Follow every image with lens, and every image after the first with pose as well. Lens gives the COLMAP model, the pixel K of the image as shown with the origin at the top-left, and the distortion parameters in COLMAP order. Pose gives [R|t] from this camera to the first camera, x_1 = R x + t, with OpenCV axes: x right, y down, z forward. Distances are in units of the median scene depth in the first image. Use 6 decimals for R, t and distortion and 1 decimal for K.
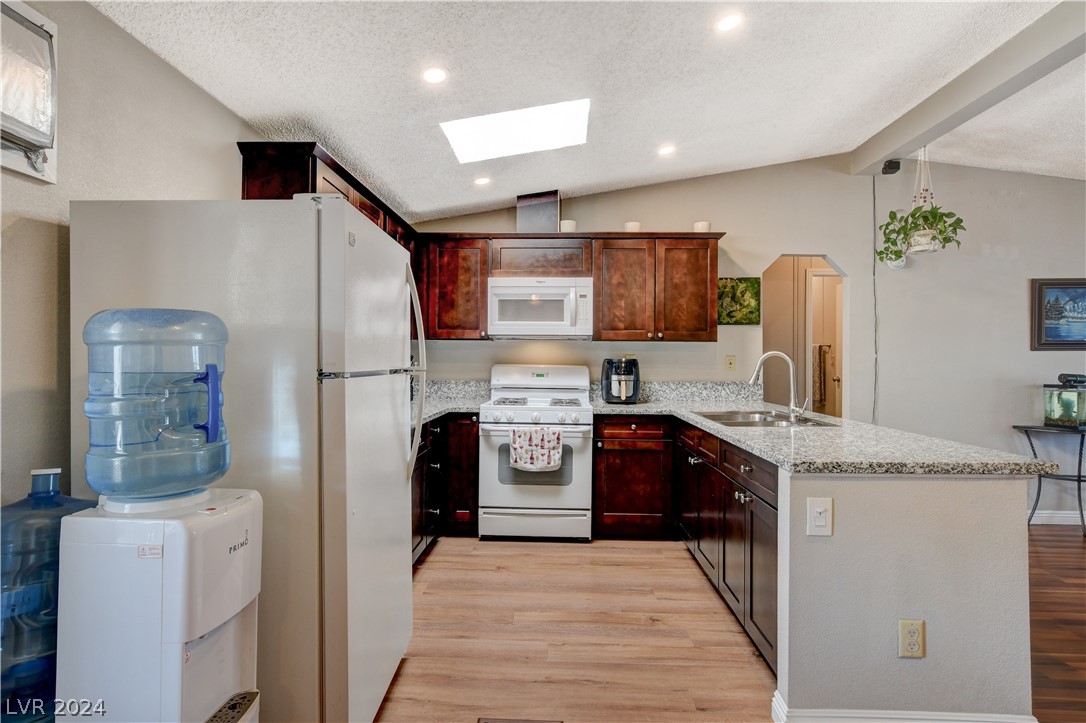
lens RADIAL K [[544.9, 0, 542.8], [0, 544.9, 356.1], [0, 0, 1]] dist [-0.003577, 0.007626]
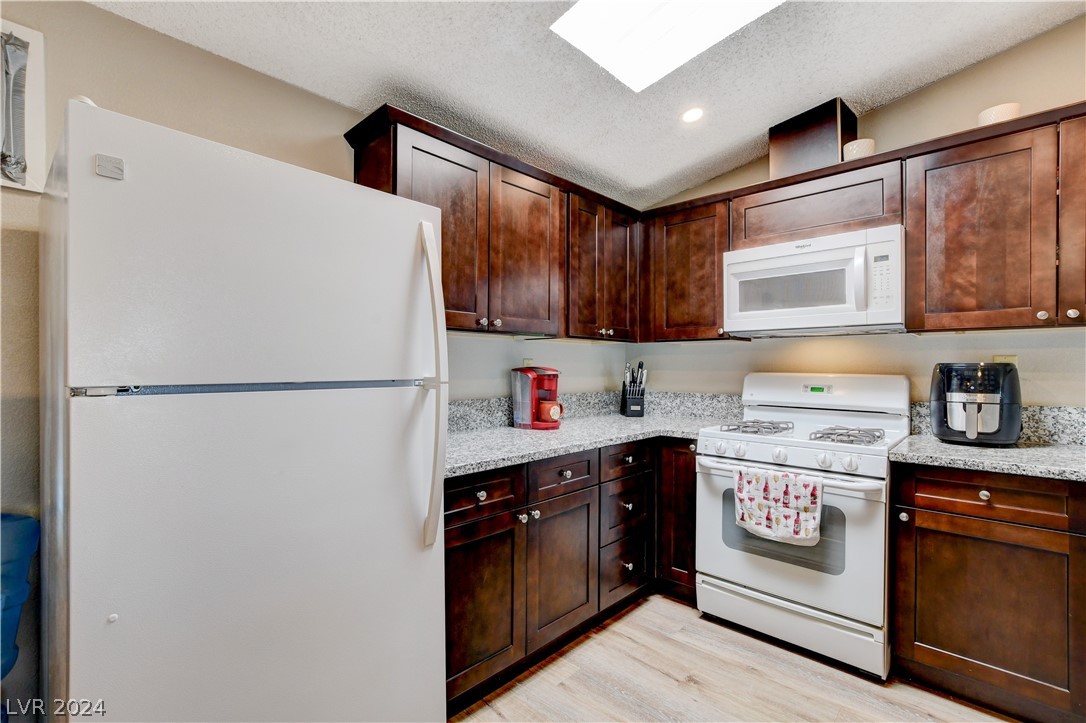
lens RADIAL K [[484.6, 0, 544.0], [0, 484.6, 366.6], [0, 0, 1]] dist [-0.009394, 0.000183]
pose [[0.750549, -0.007190, -0.660776, 0.143672], [0.009487, 0.999955, -0.000105, 0.004896], [0.660747, -0.006190, 0.750583, 0.360910]]
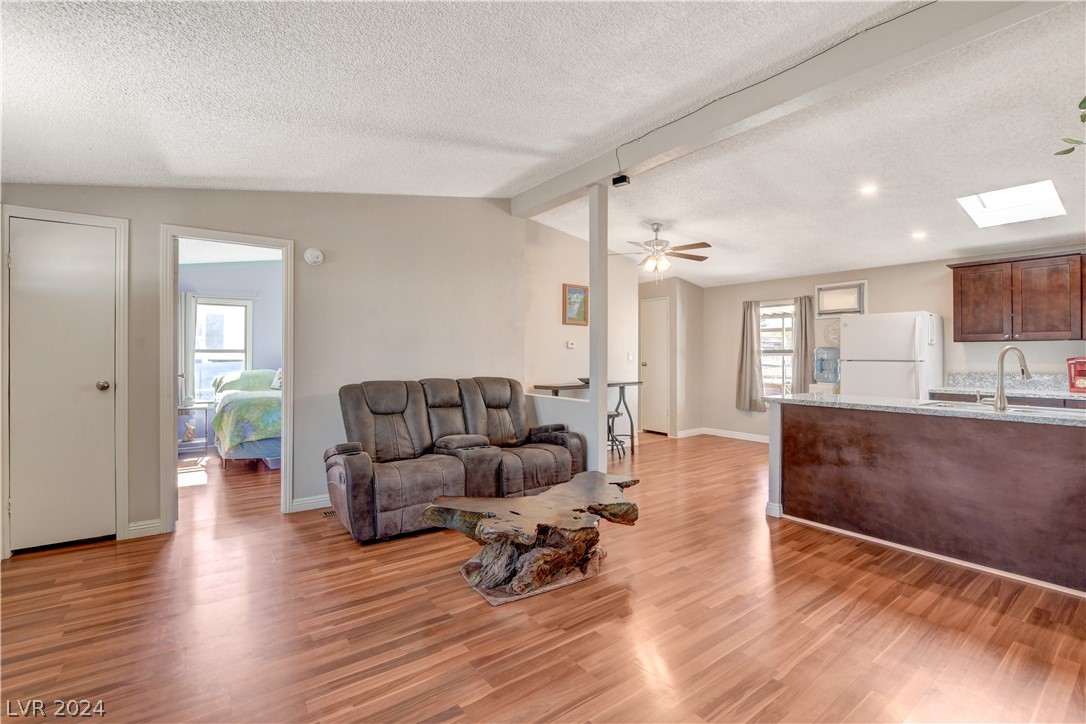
lens RADIAL K [[488.6, 0, 541.9], [0, 488.6, 353.4], [0, 0, 1]] dist [-0.024115, 0.000001]
pose [[-0.784746, -0.011023, -0.619719, 1.336877], [-0.003043, 0.999898, -0.013931, 0.015285], [0.619810, -0.009047, -0.784700, 0.916364]]
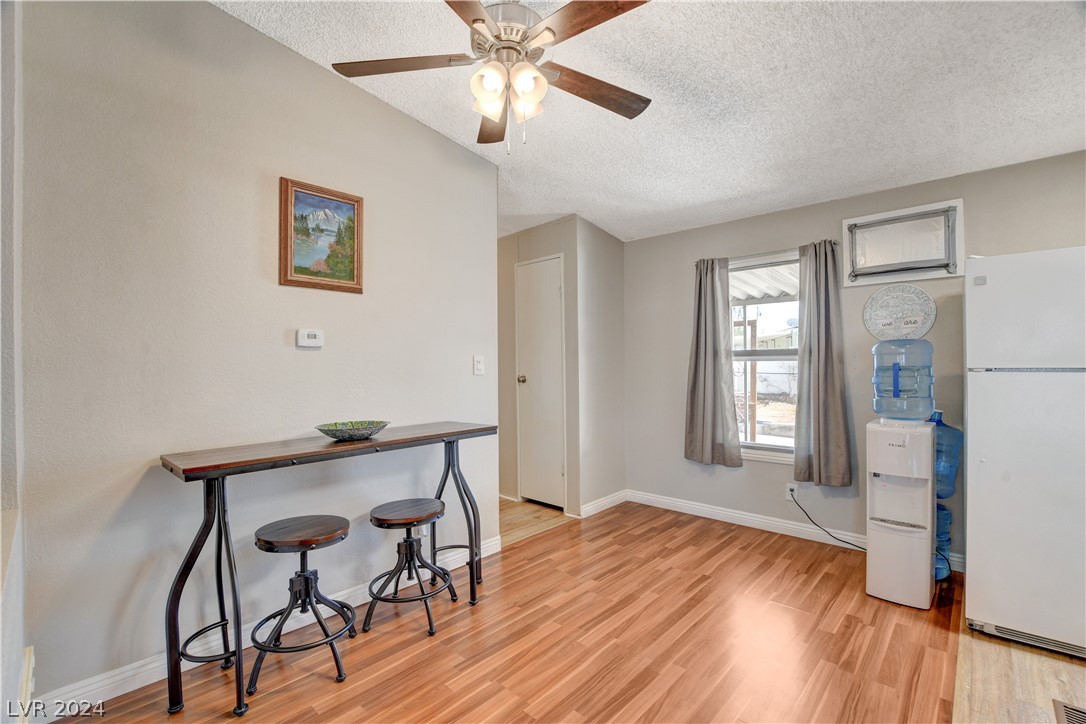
lens RADIAL K [[479.9, 0, 545.0], [0, 479.9, 363.7], [0, 0, 1]] dist [-0.024248, 0.000259]
pose [[-0.658730, 0.001516, -0.752377, 0.565875], [0.011574, 0.999900, -0.008118, 0.005512], [0.752290, -0.014055, -0.658682, 0.371320]]
